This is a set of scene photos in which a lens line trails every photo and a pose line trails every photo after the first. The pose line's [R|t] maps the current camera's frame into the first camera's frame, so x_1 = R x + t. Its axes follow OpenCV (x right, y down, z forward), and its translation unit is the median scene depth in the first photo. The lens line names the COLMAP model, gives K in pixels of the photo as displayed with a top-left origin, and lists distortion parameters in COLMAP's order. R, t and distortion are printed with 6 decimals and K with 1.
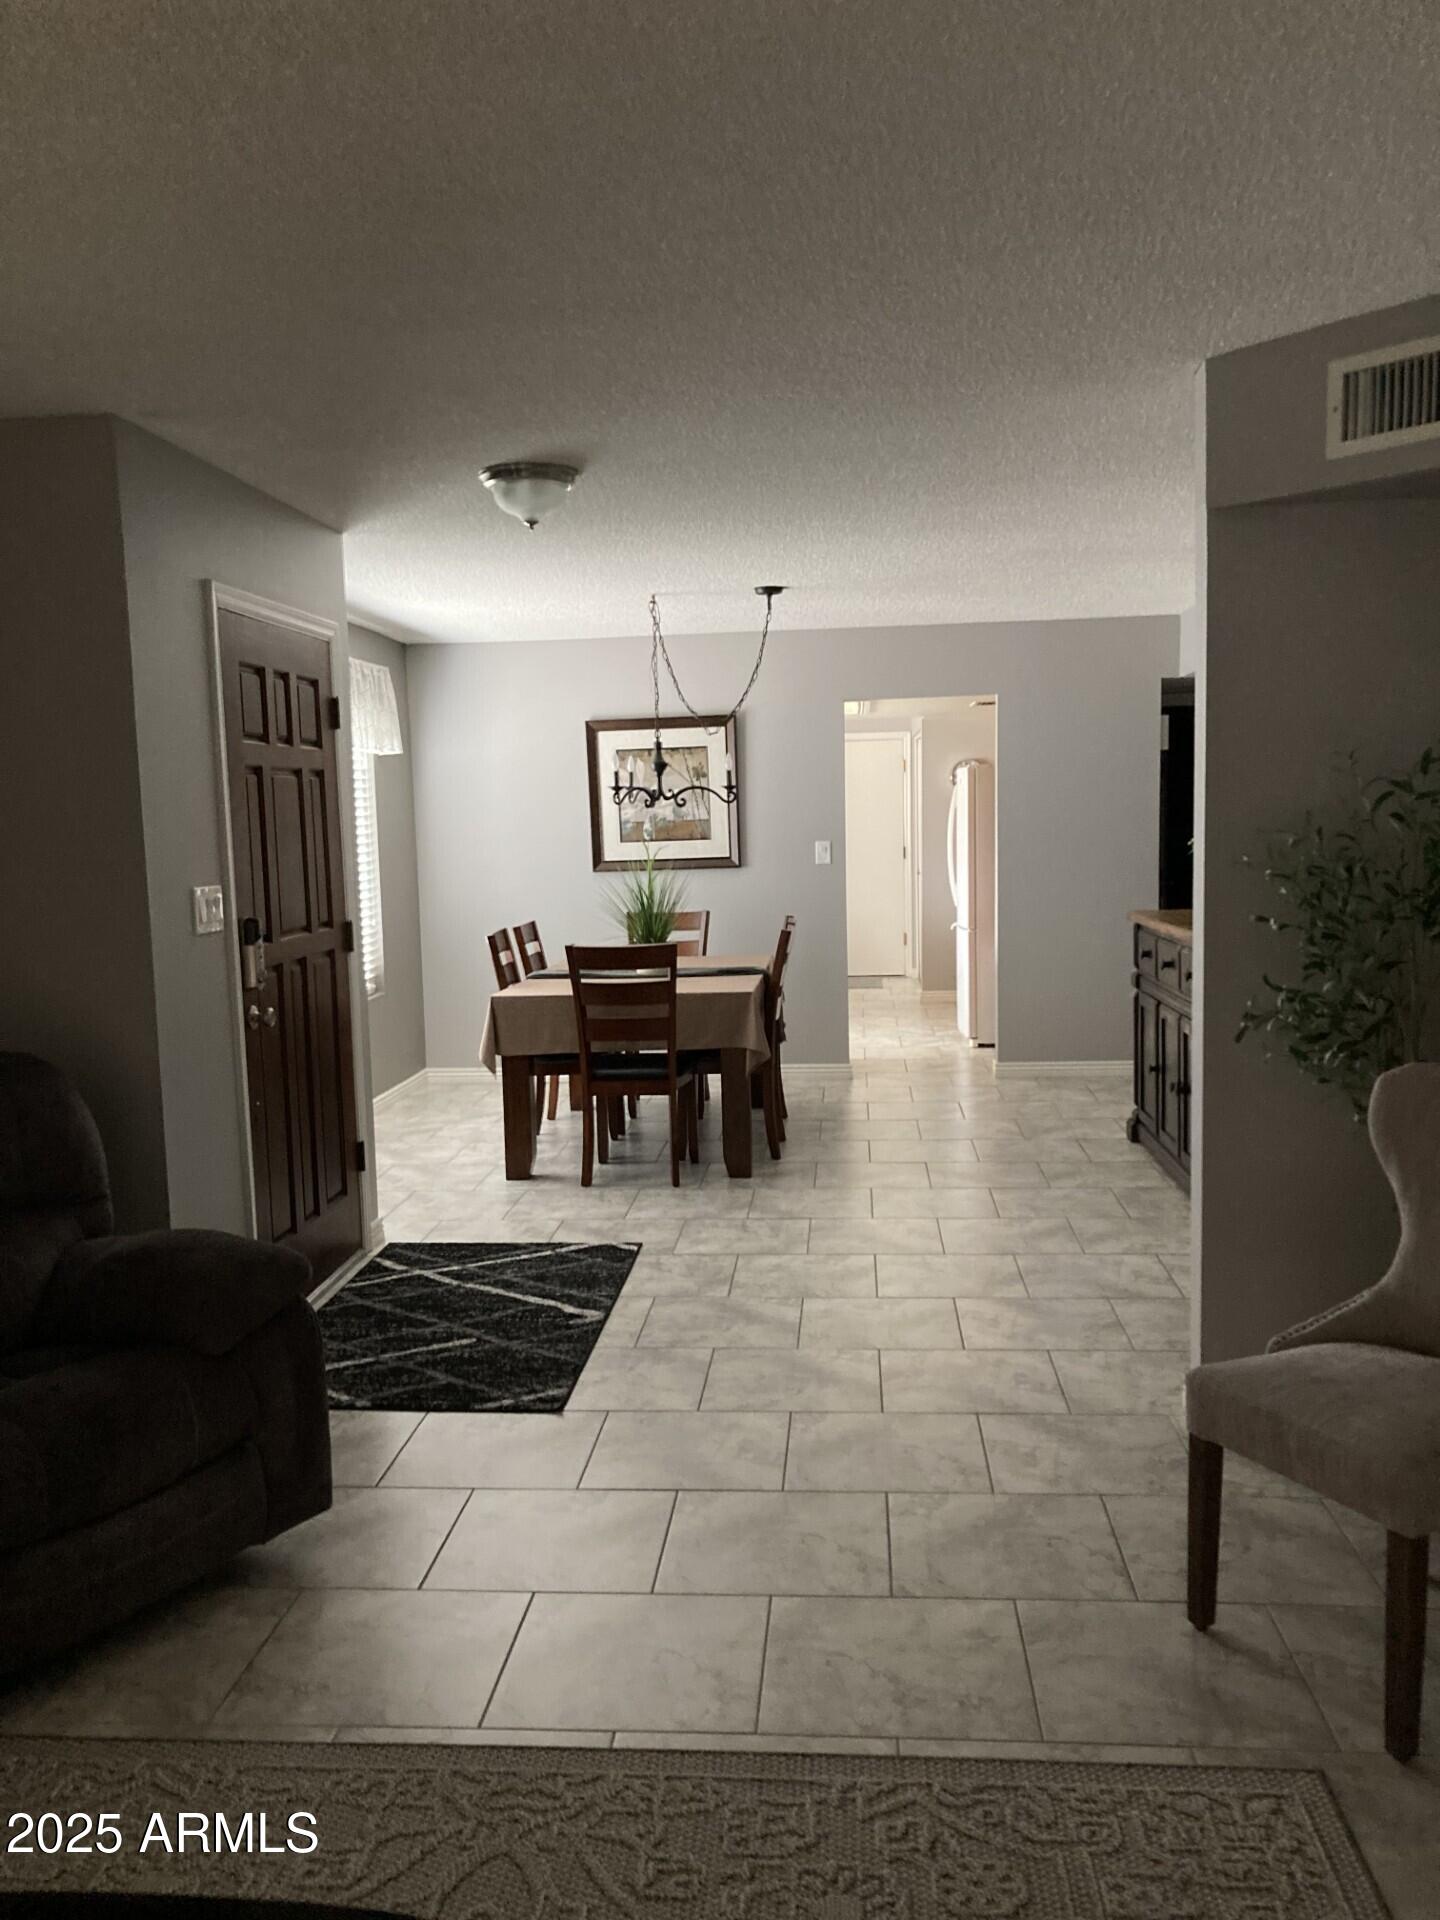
lens RADIAL K [[1552.4, 0, 720.0], [0, 1552.4, 960.0], [0, 0, 1]] dist [-0.000723, -0.000577]
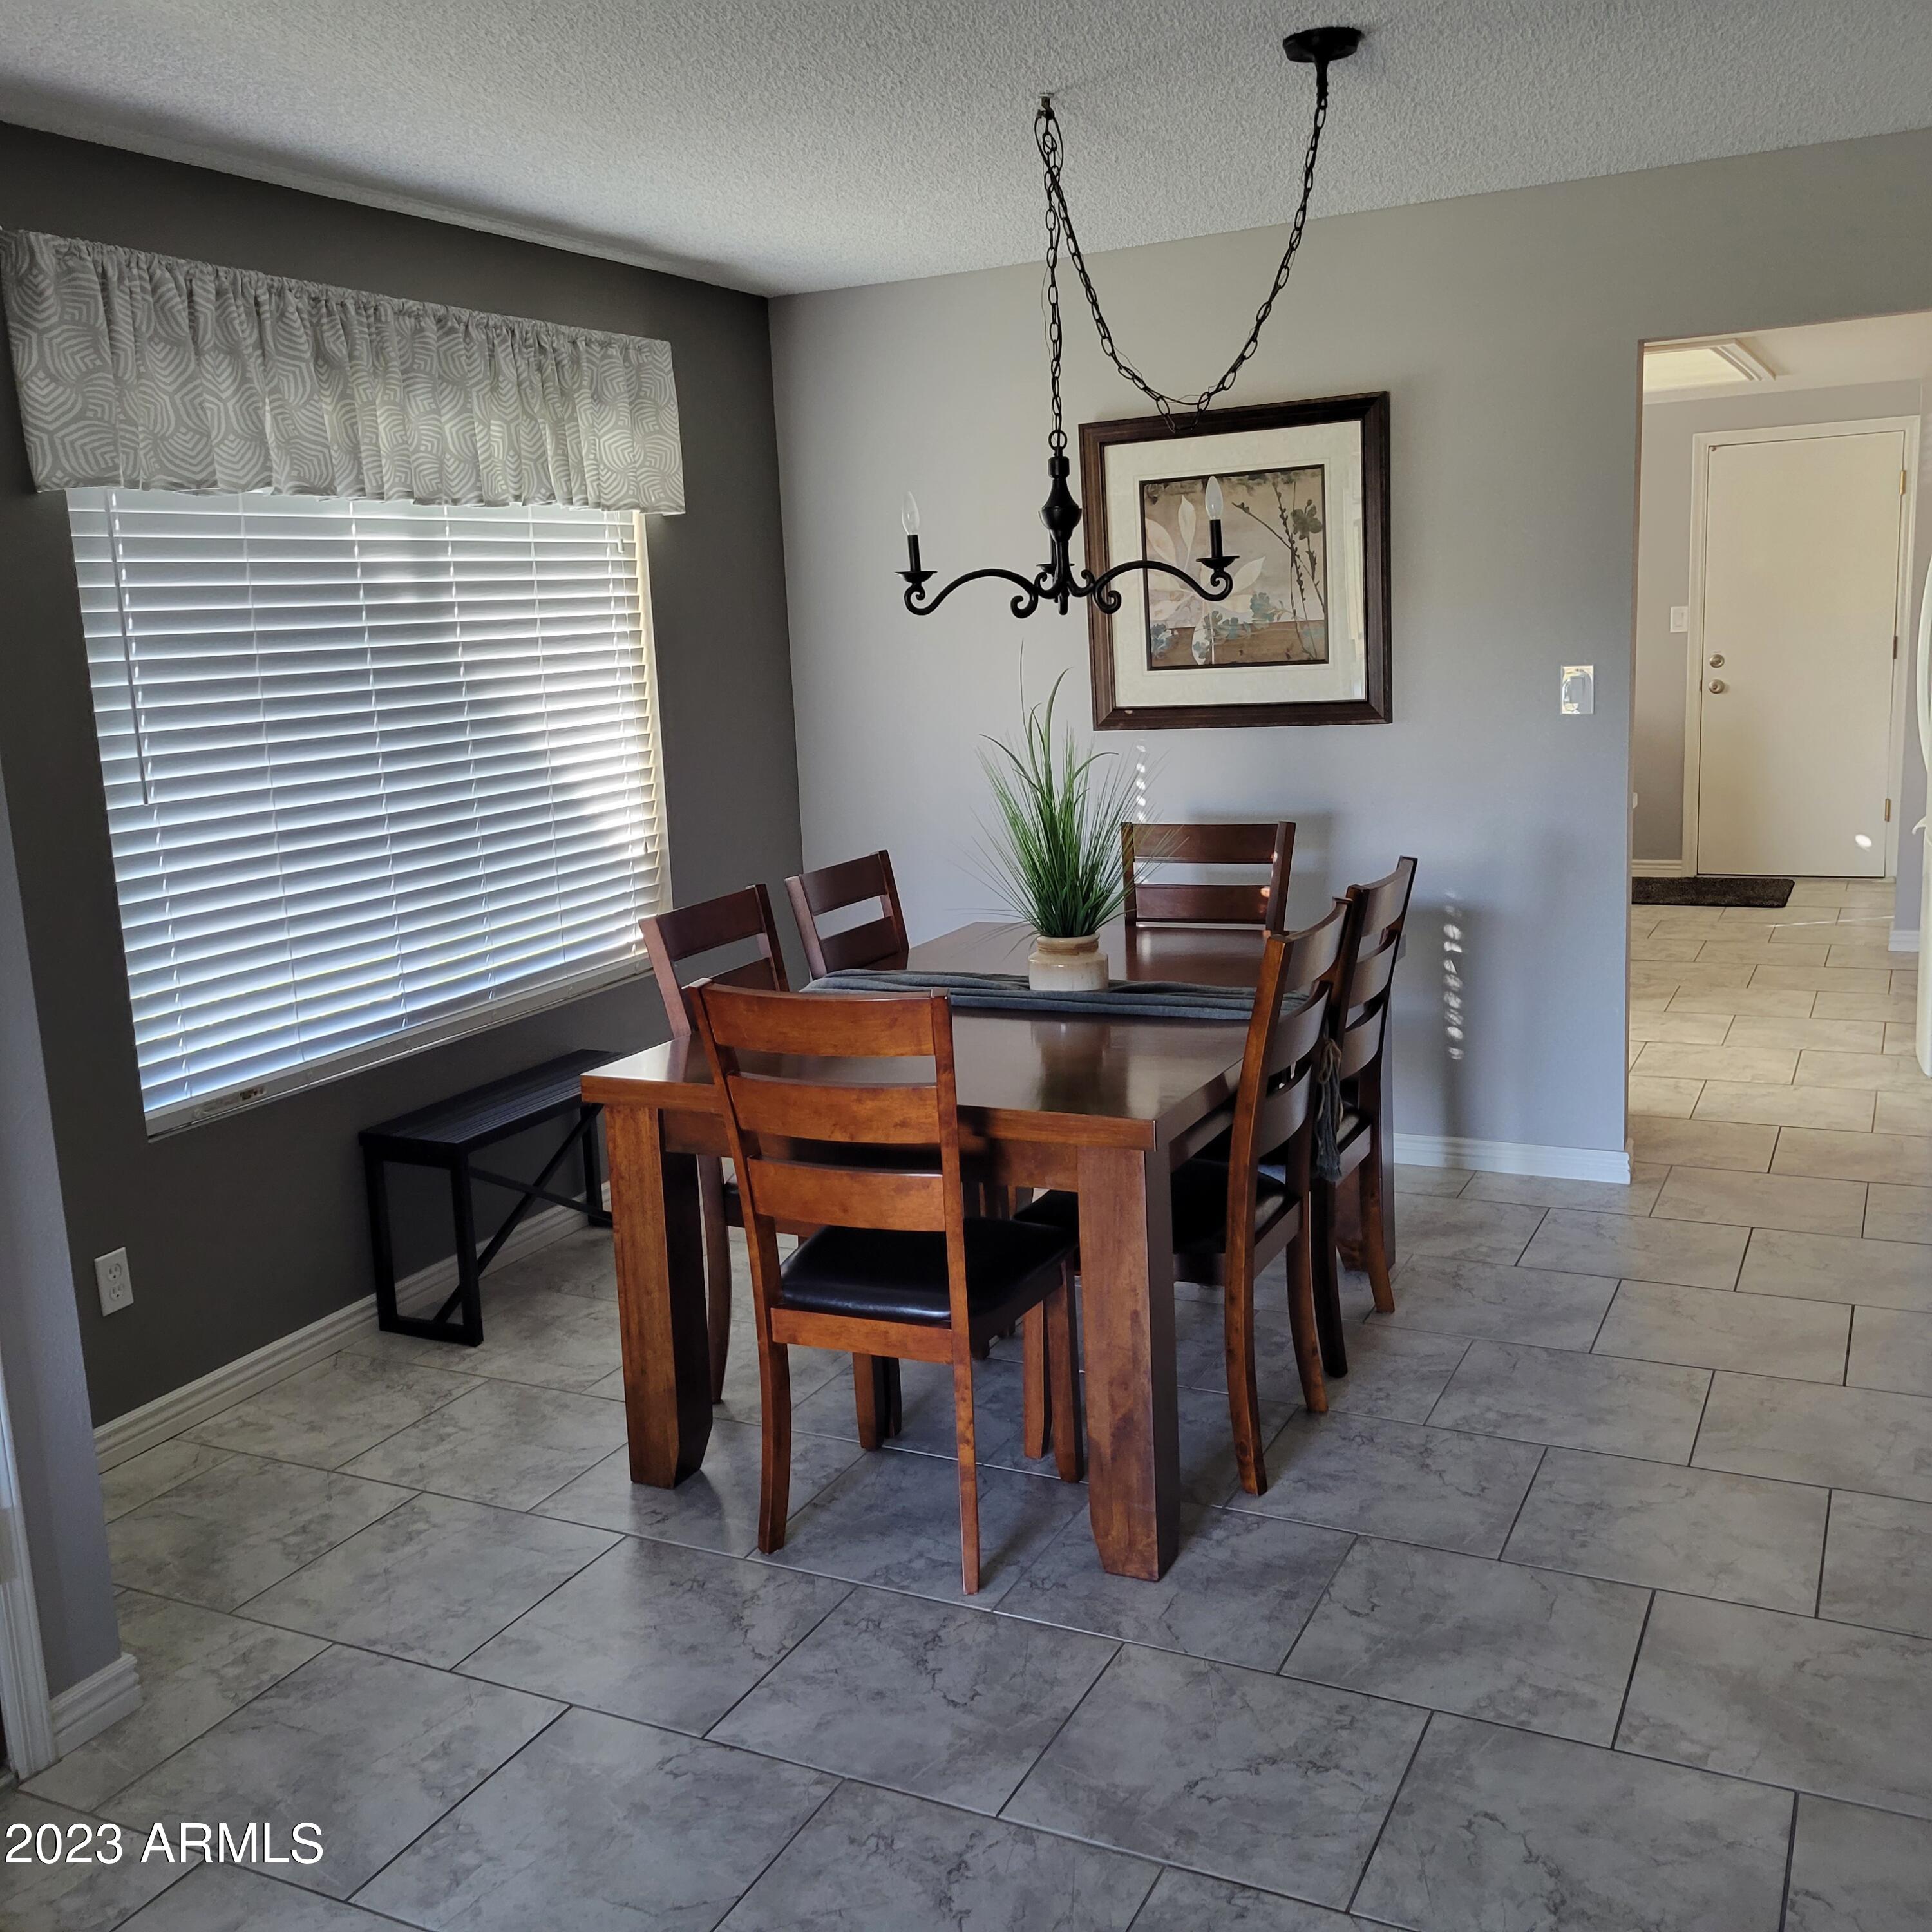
lens RADIAL K [[1881.7, 0, 963.5], [0, 1881.7, 926.4], [0, 0, 1]] dist [0.021040, 0.022957]
pose [[0.929565, 0.037719, -0.366723, 0.108980], [-0.004646, 0.995872, 0.090652, -0.049177], [0.368629, -0.082563, 0.925903, 0.413365]]
